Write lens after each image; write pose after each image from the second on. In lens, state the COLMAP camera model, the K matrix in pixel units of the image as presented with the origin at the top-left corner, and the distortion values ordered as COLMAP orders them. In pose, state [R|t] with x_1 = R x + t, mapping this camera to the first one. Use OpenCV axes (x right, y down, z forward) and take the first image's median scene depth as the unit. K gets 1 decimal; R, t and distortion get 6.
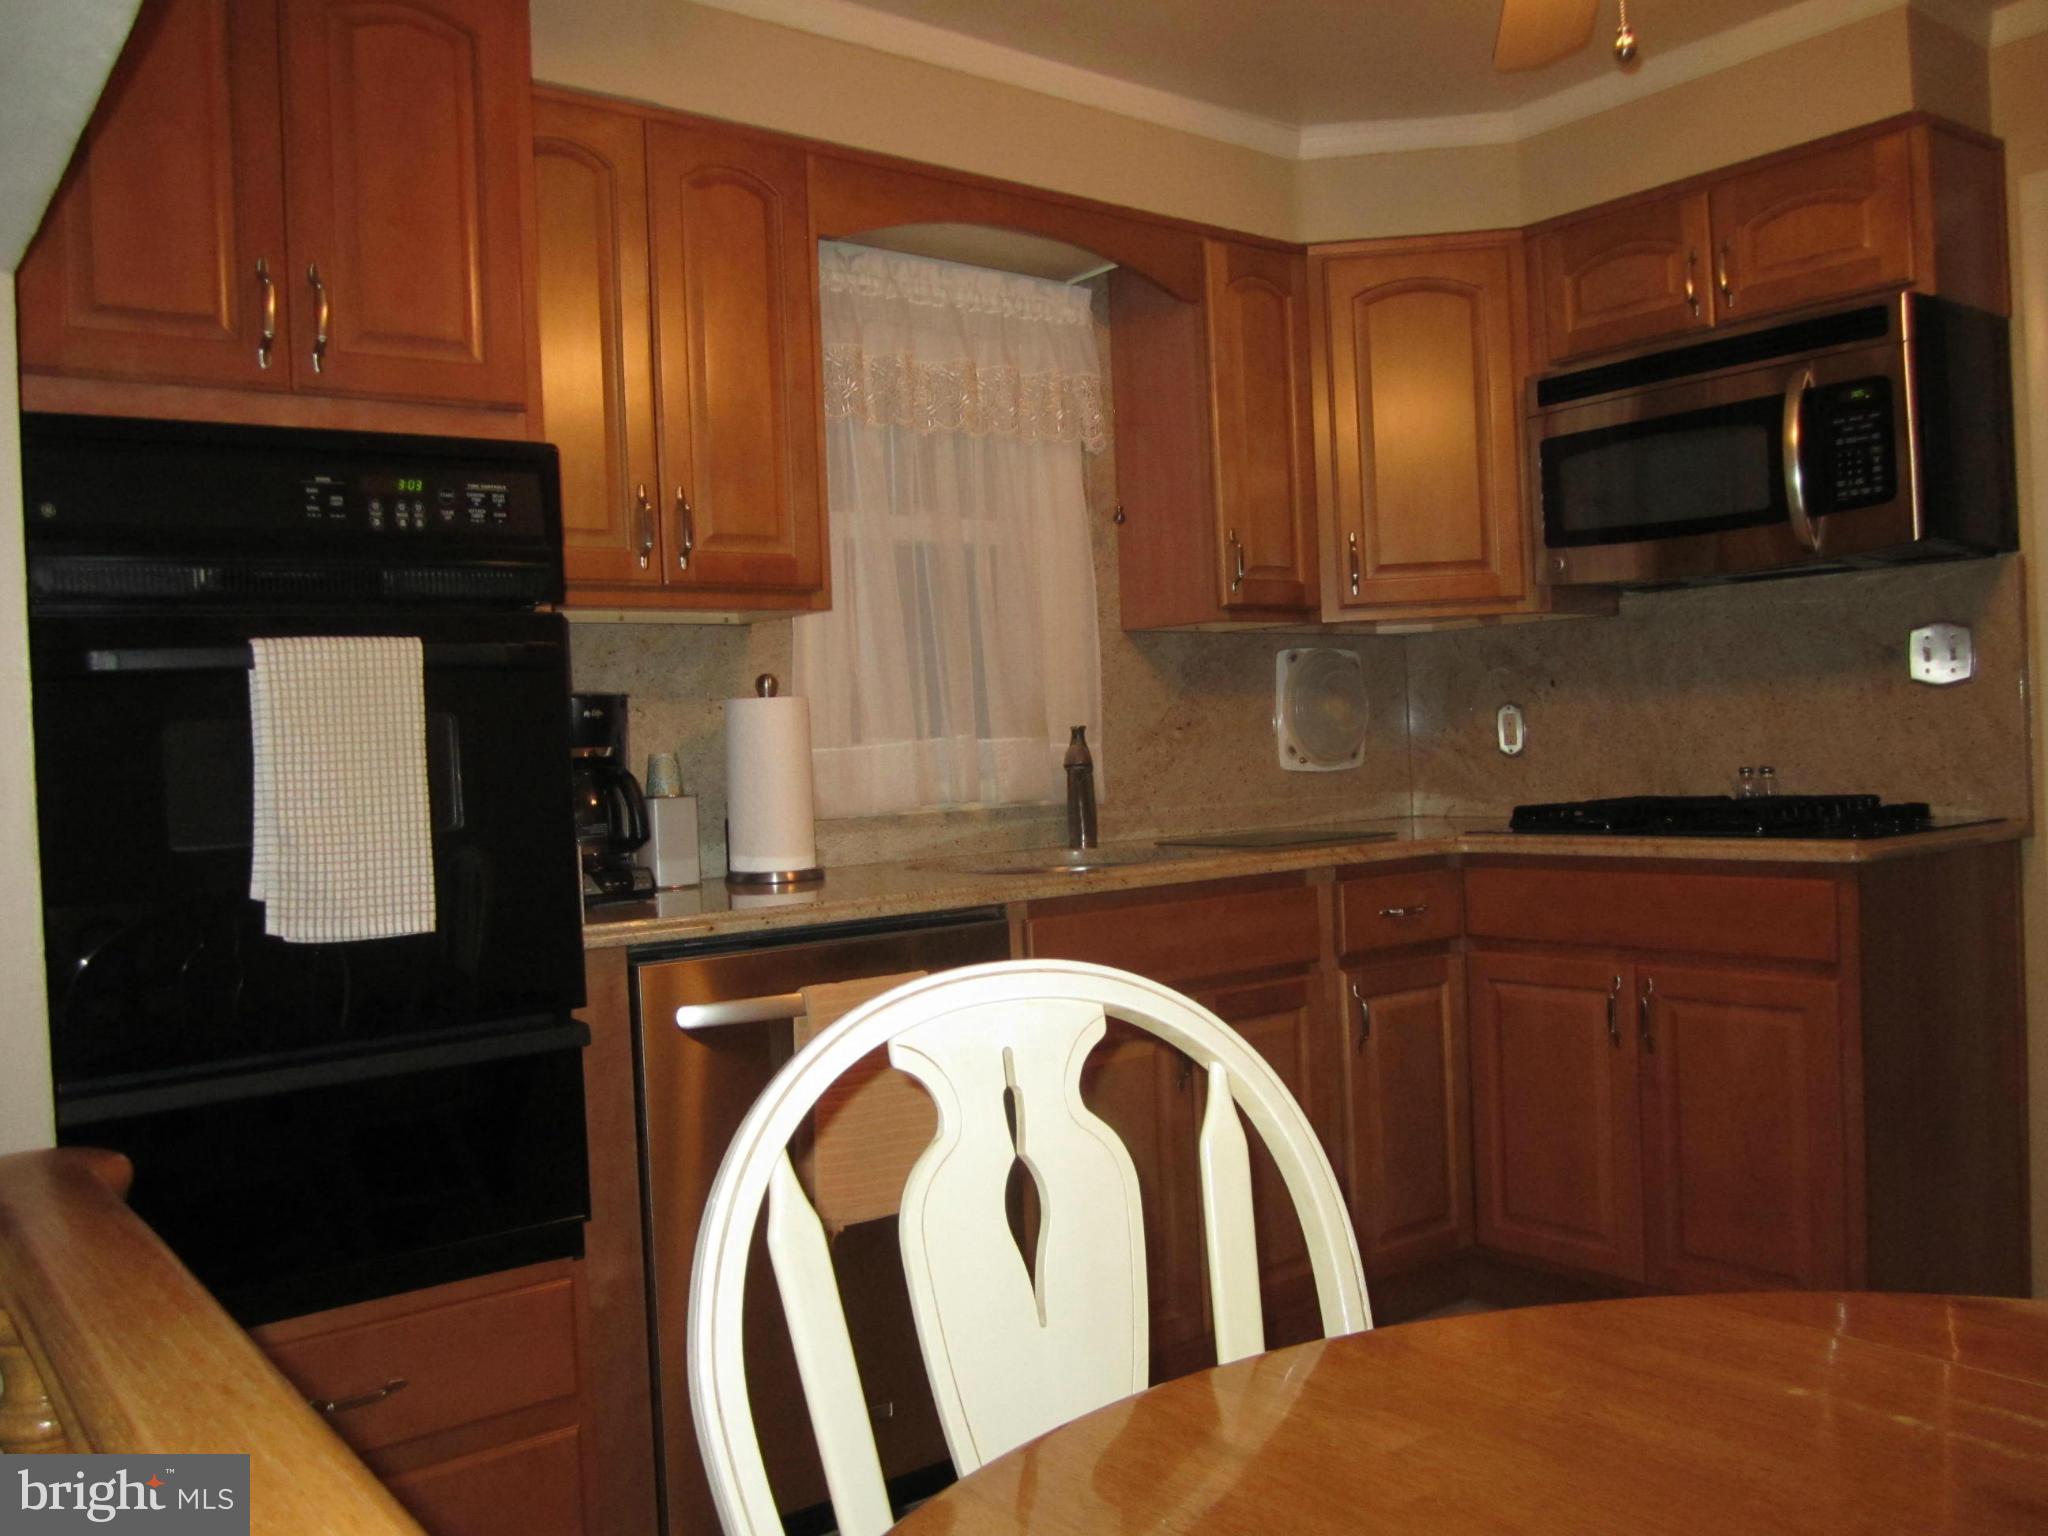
lens RADIAL K [[1675.5, 0, 1024.0], [0, 1675.5, 768.0], [0, 0, 1]] dist [-0.052610, 0.011916]
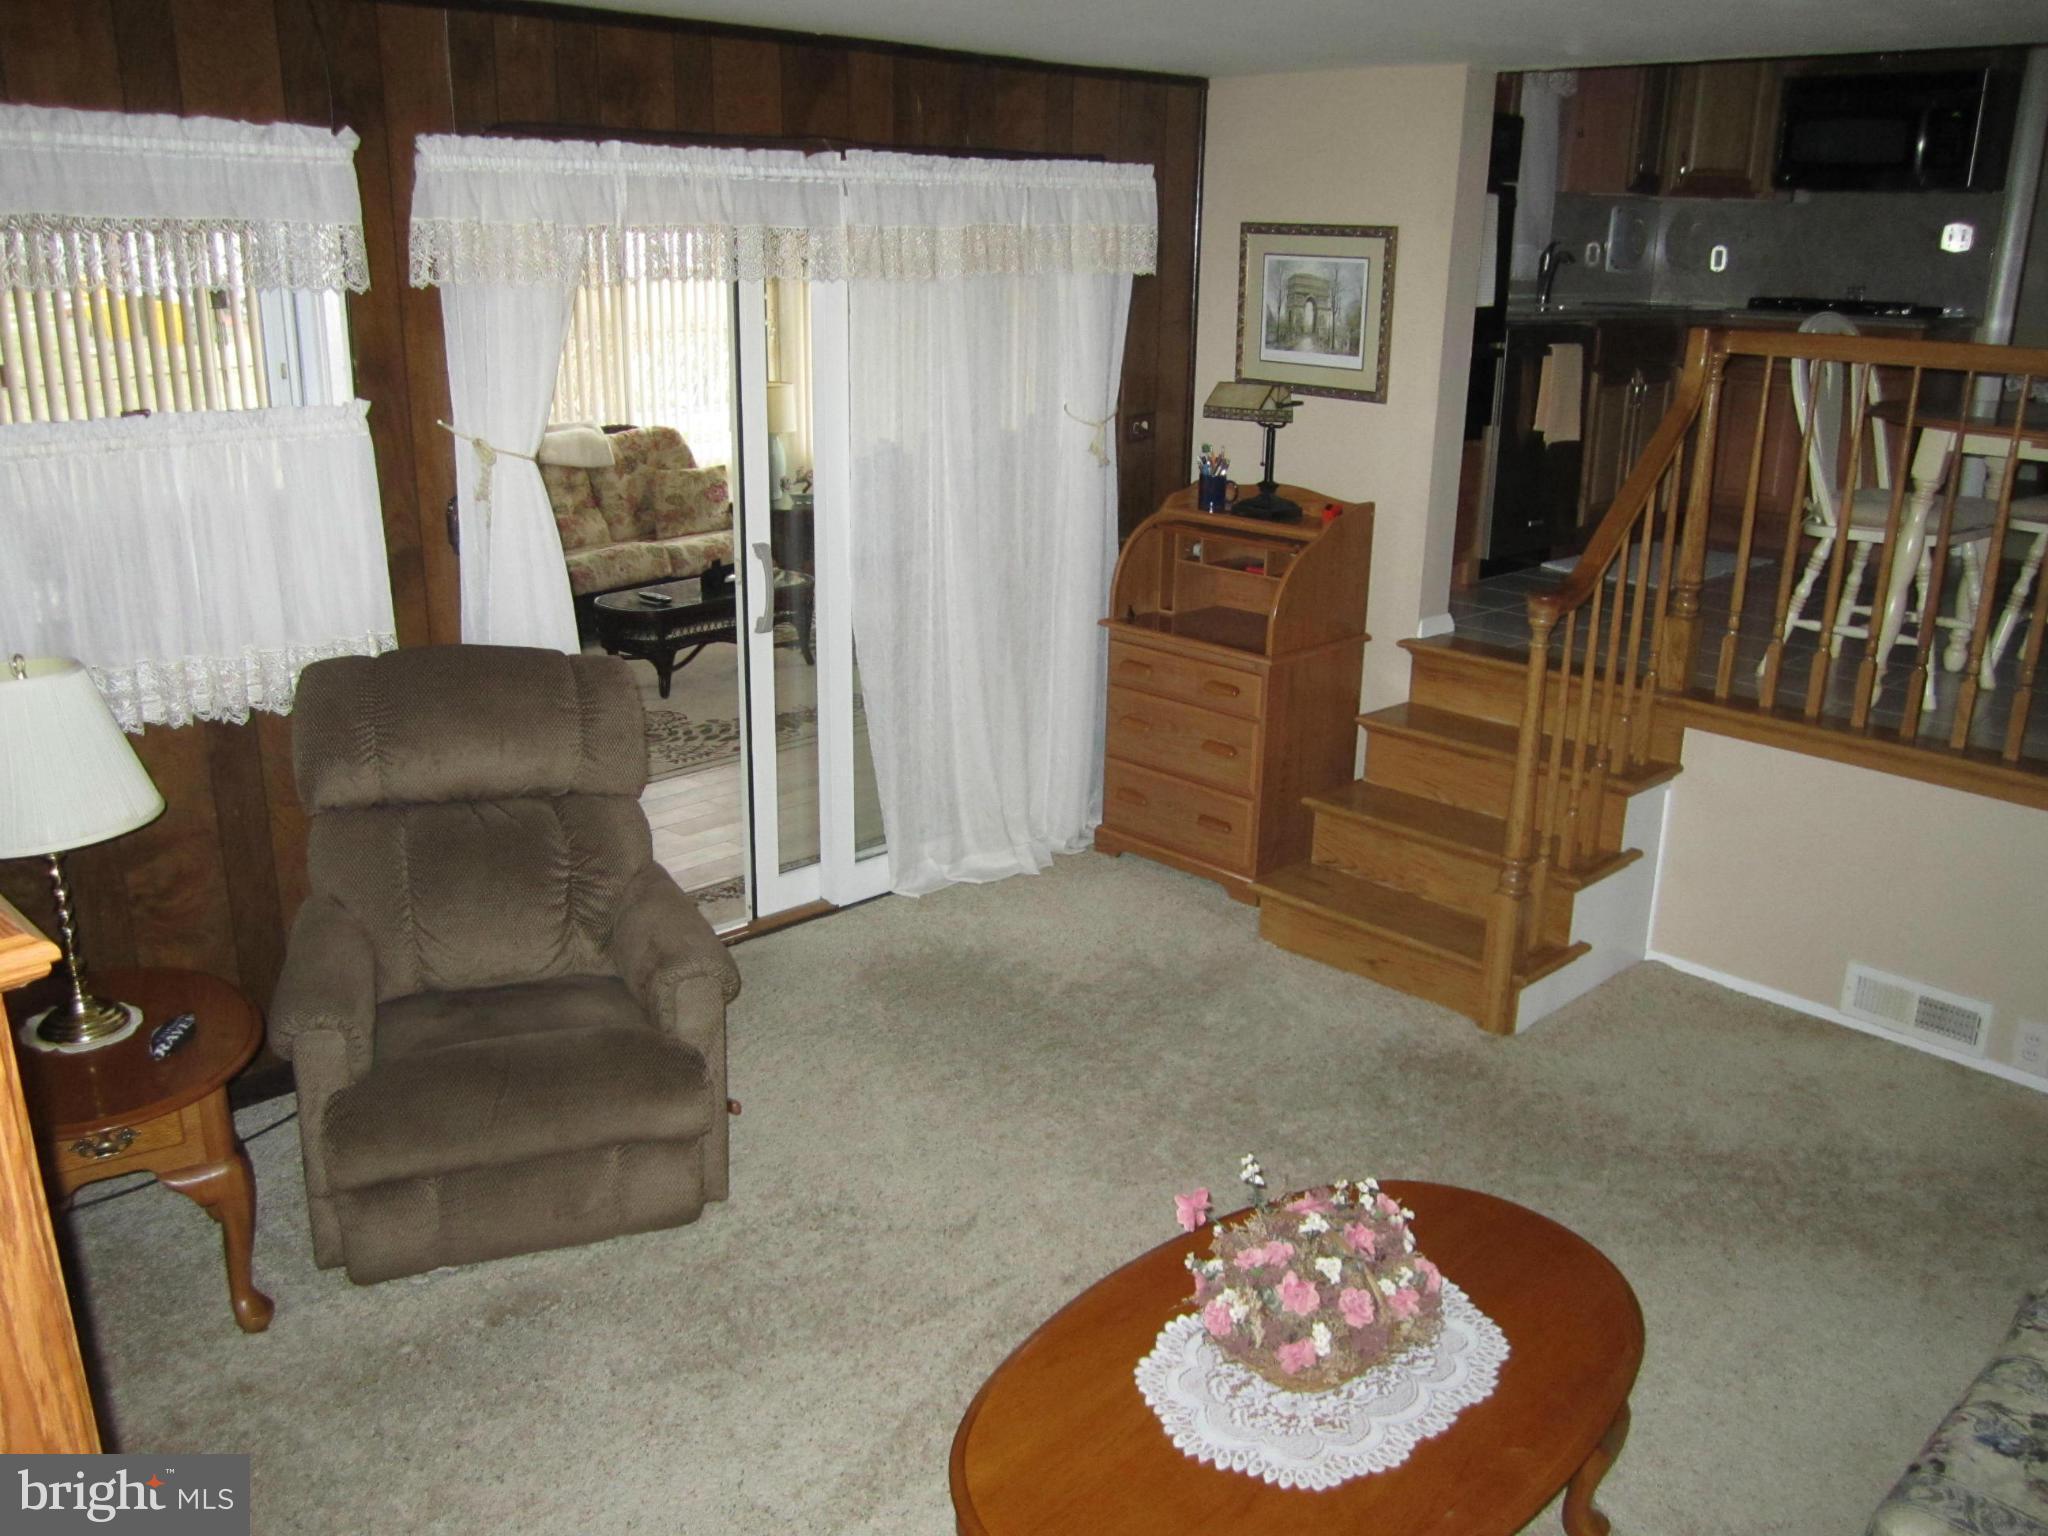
lens RADIAL K [[1712.2, 0, 1017.2], [0, 1712.2, 744.3], [0, 0, 1]] dist [-0.049261, 0.009607]
pose [[0.989826, 0.024190, 0.140215, -0.890558], [-0.060950, 0.962536, 0.264214, 0.058272], [-0.128570, -0.270072, 0.954217, -1.042418]]
